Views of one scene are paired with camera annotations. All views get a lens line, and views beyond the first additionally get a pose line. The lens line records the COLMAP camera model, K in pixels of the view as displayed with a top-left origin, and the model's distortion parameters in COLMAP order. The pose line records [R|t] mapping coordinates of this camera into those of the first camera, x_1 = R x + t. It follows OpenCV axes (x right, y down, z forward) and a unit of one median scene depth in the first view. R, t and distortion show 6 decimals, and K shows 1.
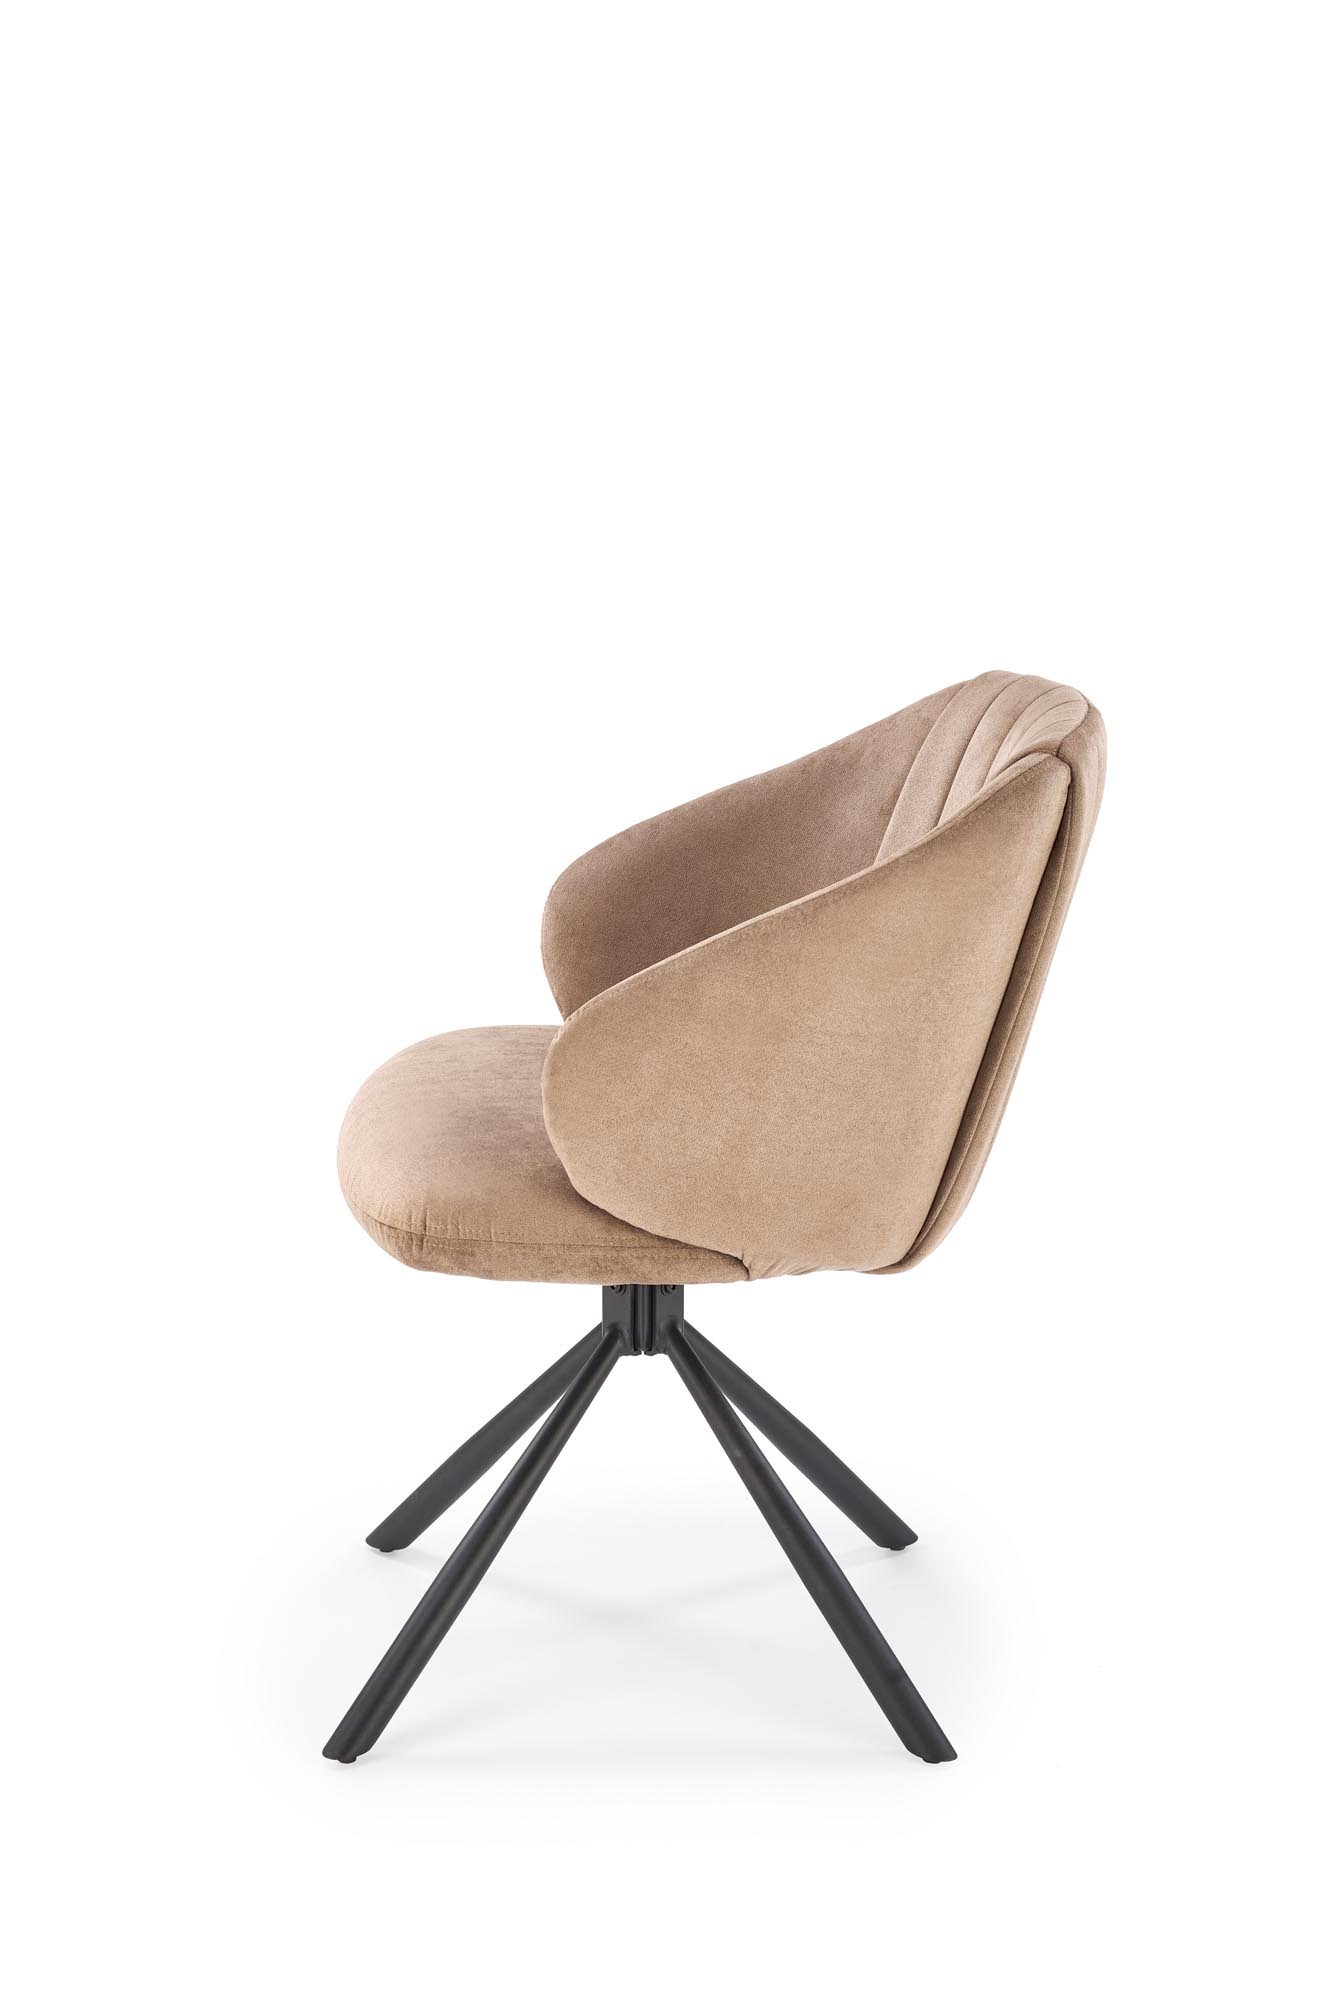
lens RADIAL K [[3884.3, 0, 667.5], [0, 3884.3, 1000.0], [0, 0, 1]] dist [0.023599, 0.021535]
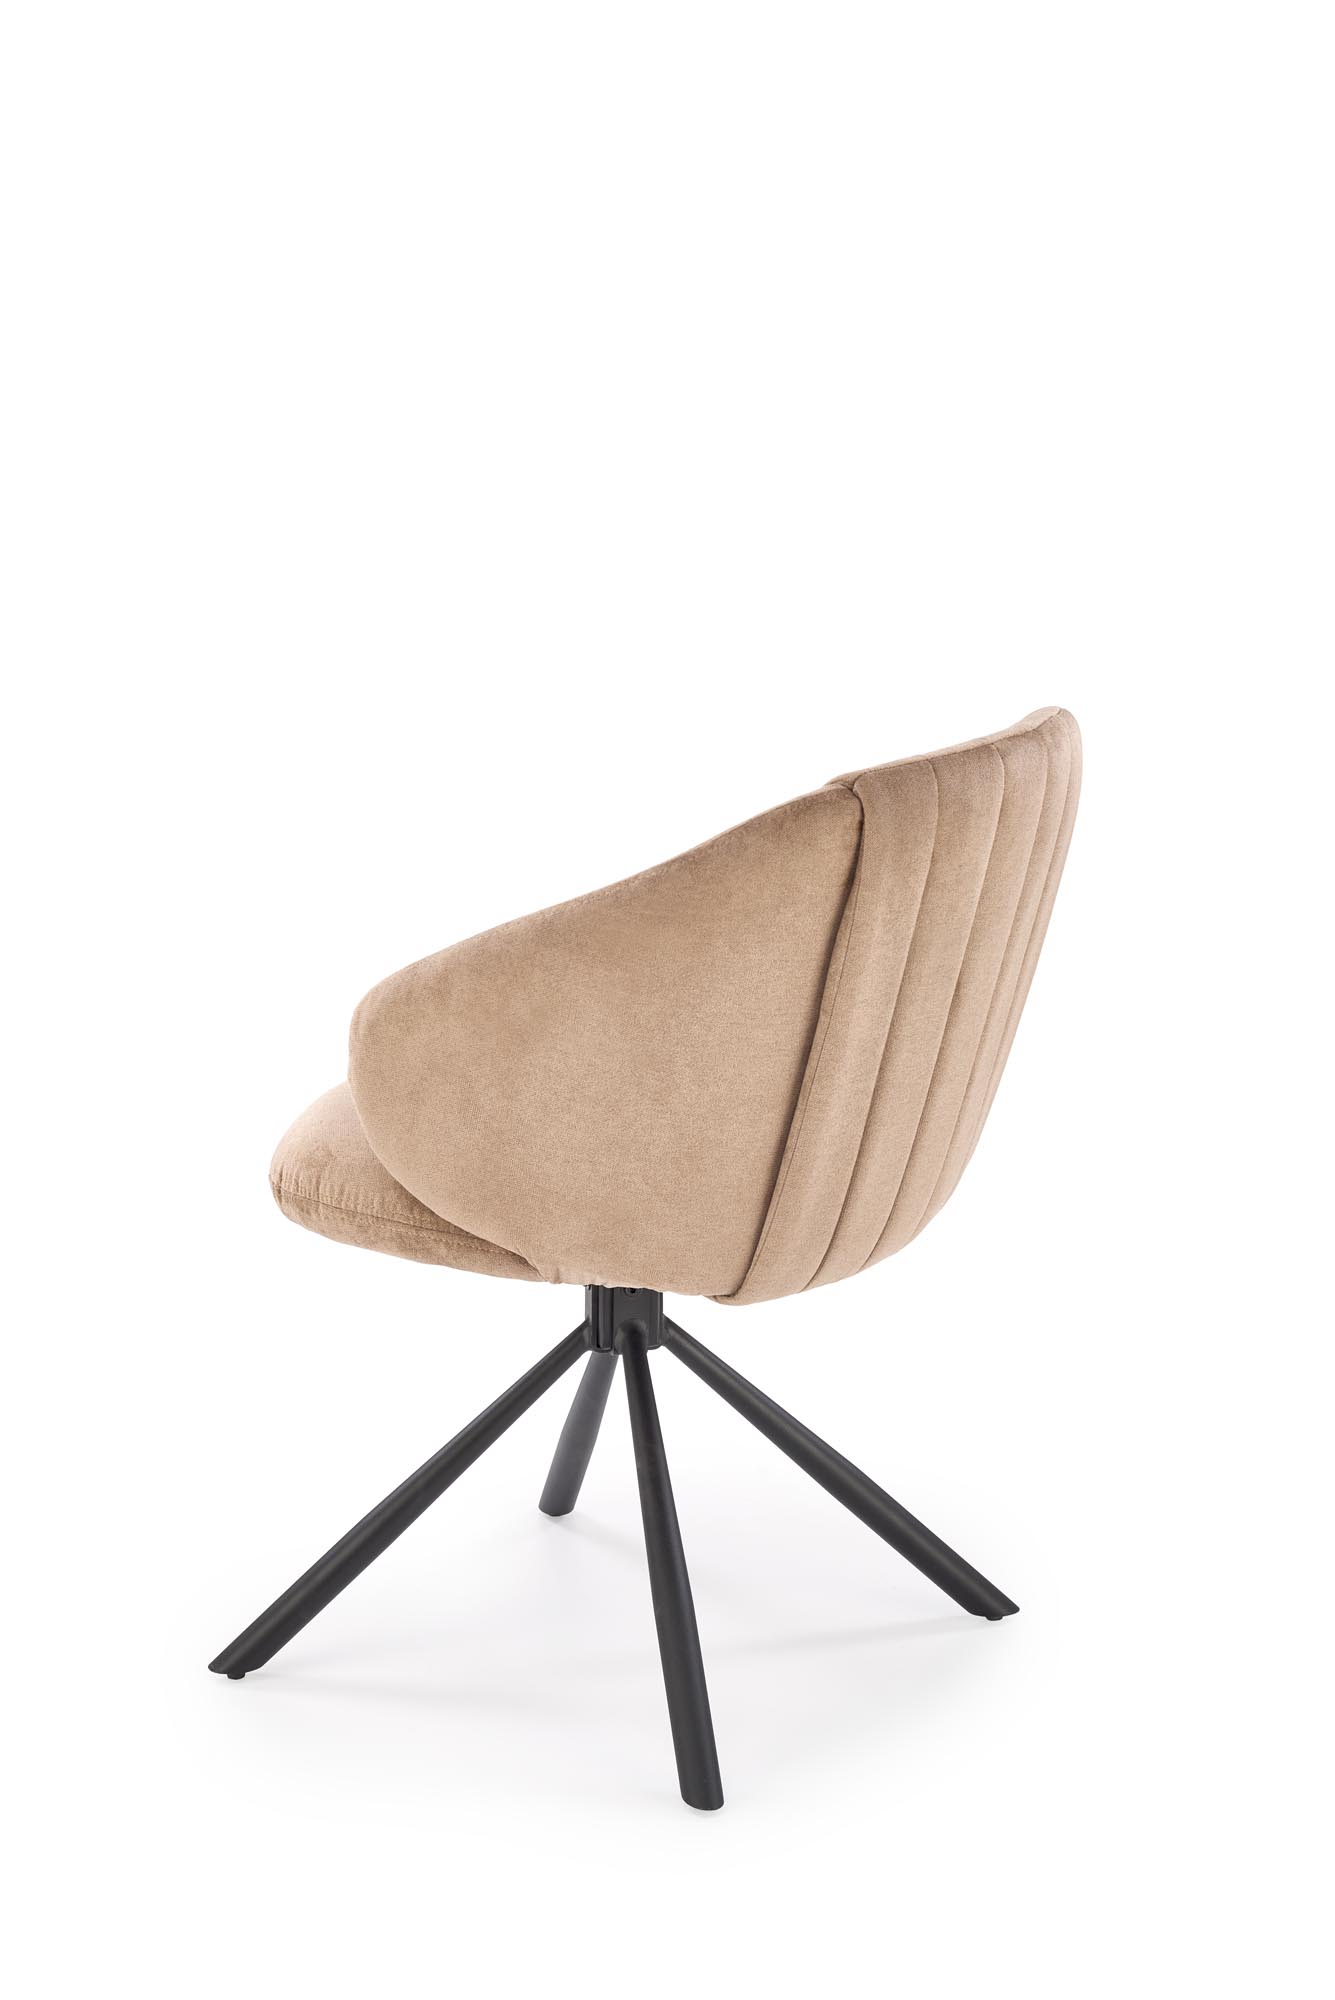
lens RADIAL K [[3884.3, 0, 667.5], [0, 3884.3, 1000.0], [0, 0, 1]] dist [0.023599, 0.021535]
pose [[0.818451, 0.122123, -0.561449, 0.605570], [-0.124038, 0.991664, 0.034884, -0.038952], [0.561028, 0.041090, 0.826776, 0.192129]]
